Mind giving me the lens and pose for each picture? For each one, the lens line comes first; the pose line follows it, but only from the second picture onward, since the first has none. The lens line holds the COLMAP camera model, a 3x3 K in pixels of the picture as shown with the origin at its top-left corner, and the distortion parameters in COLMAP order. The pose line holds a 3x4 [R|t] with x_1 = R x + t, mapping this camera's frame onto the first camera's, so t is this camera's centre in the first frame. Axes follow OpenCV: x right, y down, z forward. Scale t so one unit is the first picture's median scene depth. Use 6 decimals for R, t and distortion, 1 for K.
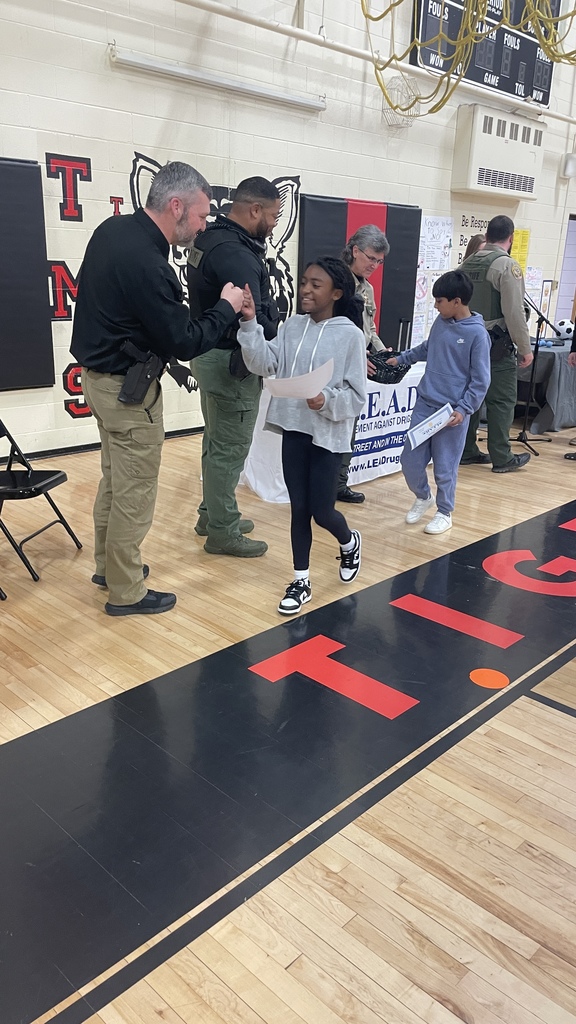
lens RADIAL K [[783.1, 0, 283.9], [0, 783.1, 516.9], [0, 0, 1]] dist [0.082003, -0.098844]
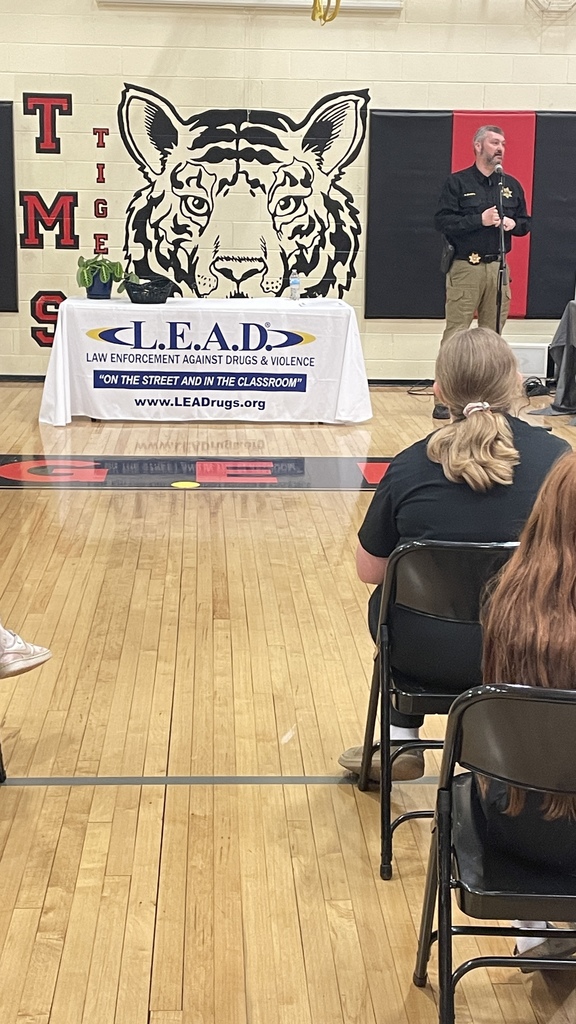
lens RADIAL K [[1516.4, 0, 279.7], [0, 1516.4, 509.6], [0, 0, 1]] dist [0.081378, 0.000000]
pose [[0.727288, 0.122518, -0.675308, 1.266928], [-0.207559, 0.977128, -0.046260, 0.100553], [0.654195, 0.173811, 0.736083, -0.168085]]
